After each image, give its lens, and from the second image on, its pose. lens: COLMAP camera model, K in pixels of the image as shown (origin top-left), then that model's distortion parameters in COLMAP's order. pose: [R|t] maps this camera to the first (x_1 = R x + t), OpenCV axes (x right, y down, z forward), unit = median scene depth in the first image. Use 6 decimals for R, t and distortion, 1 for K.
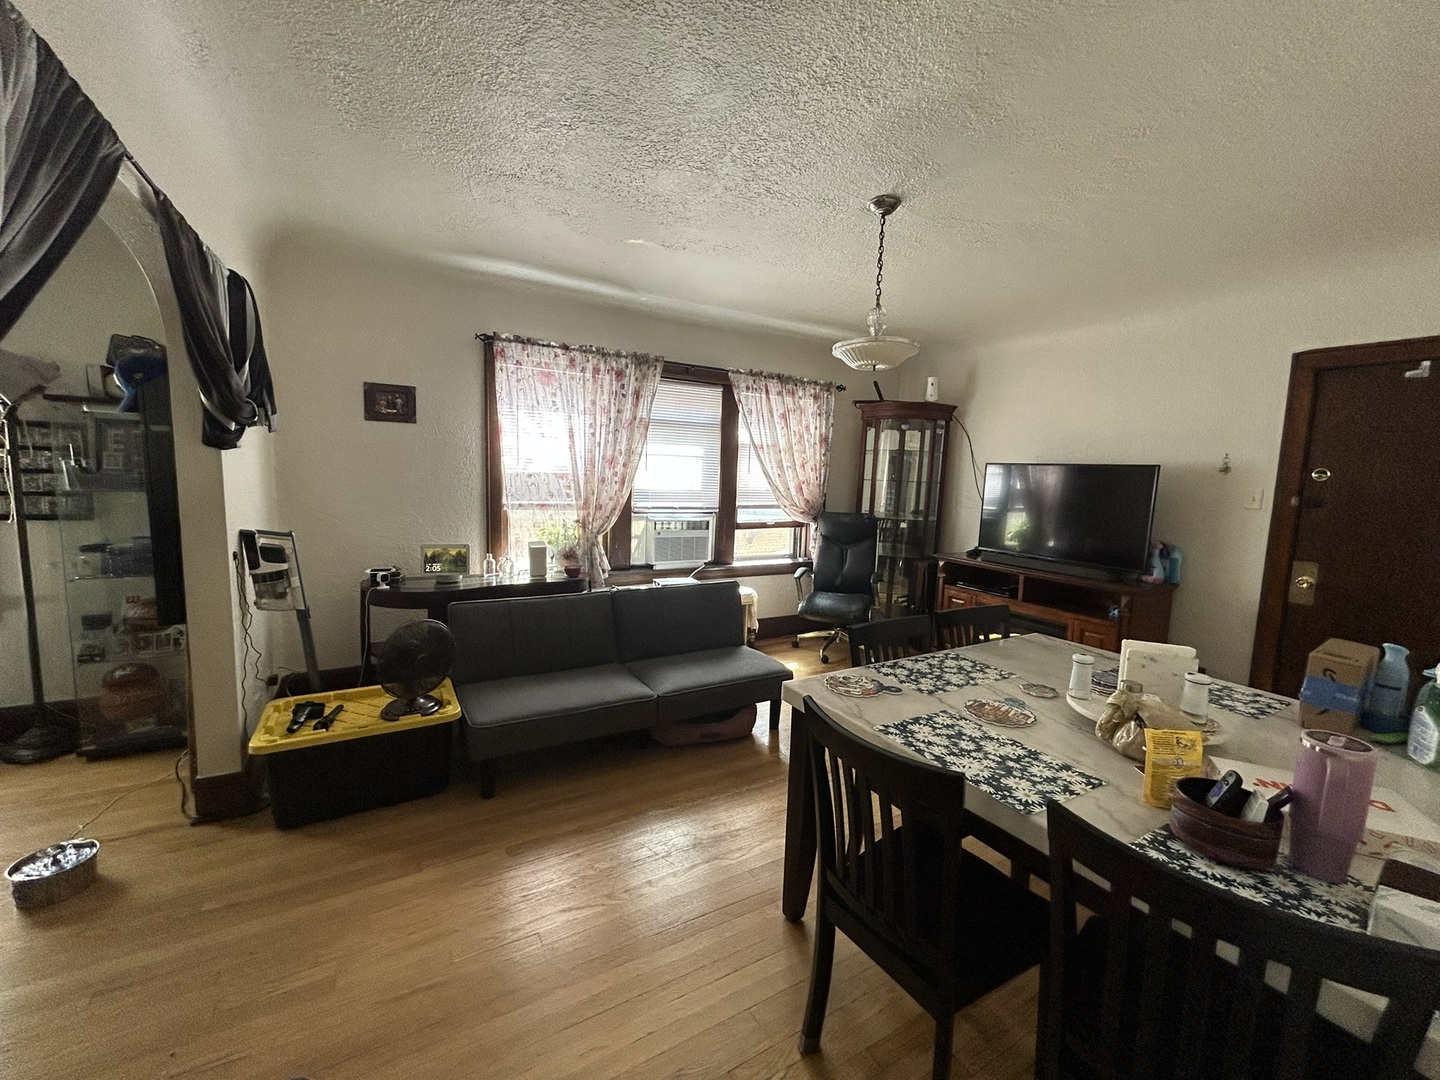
lens RADIAL K [[582.7, 0, 713.8], [0, 582.7, 538.6], [0, 0, 1]] dist [0.001939, -0.000738]
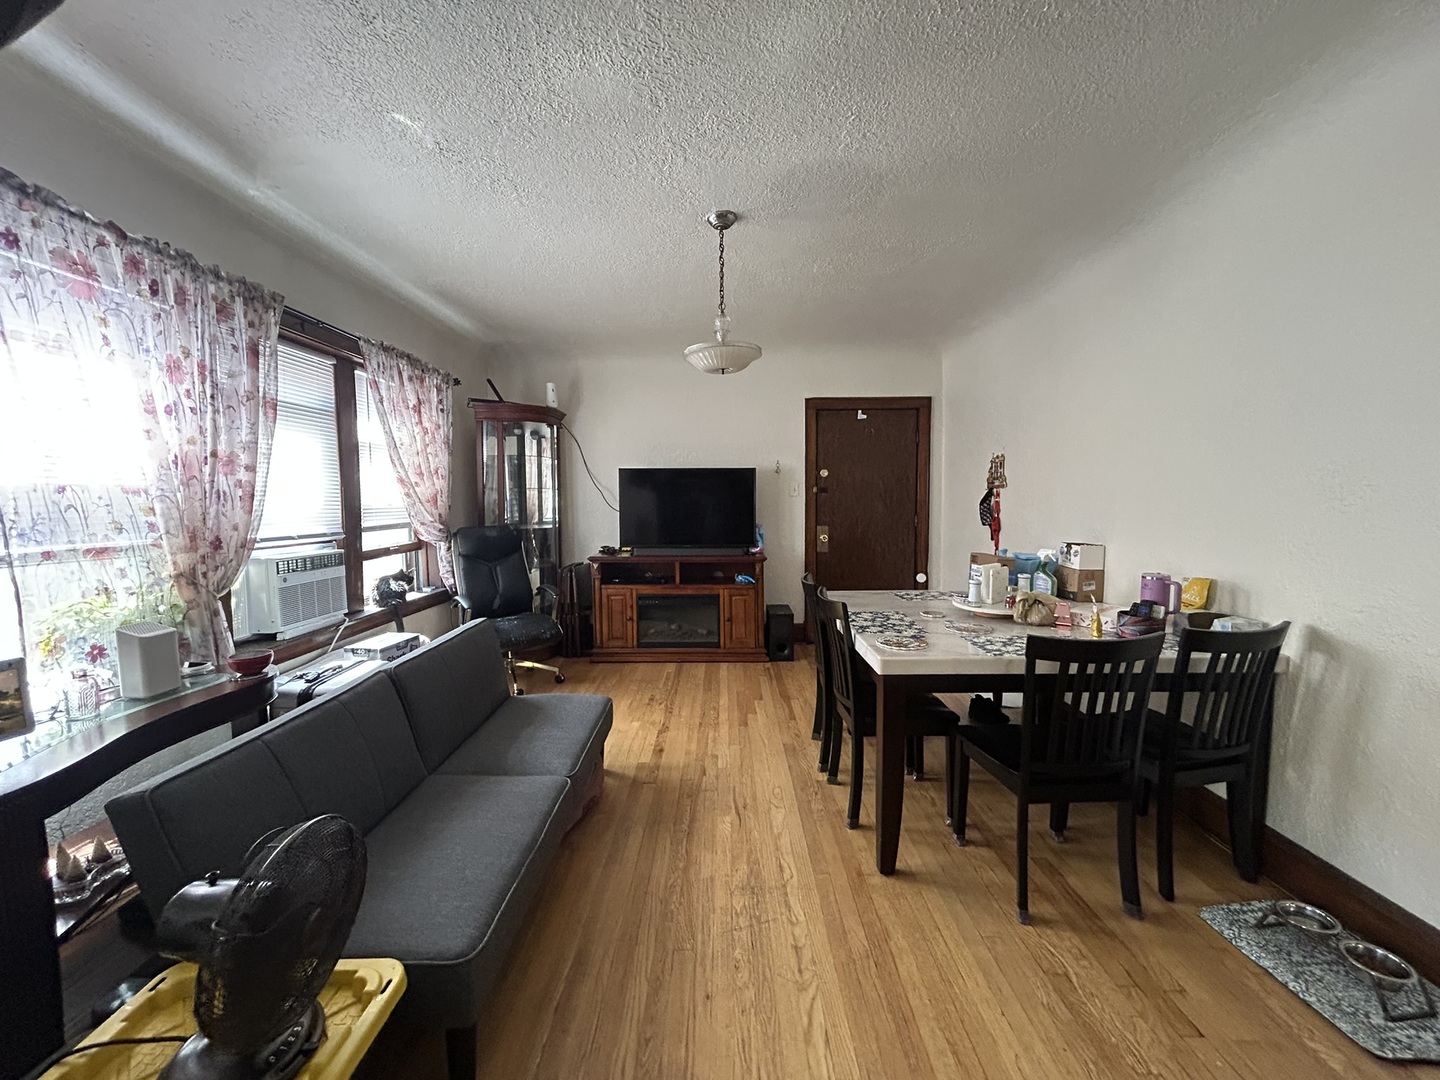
lens RADIAL K [[582.7, 0, 719.5], [0, 582.7, 537.9], [0, 0, 1]] dist [0.001939, -0.000738]
pose [[0.511897, -0.099550, 0.853259, -0.433221], [0.122996, 0.991523, 0.041892, -0.025251], [-0.850196, 0.083503, 0.519801, 0.317171]]
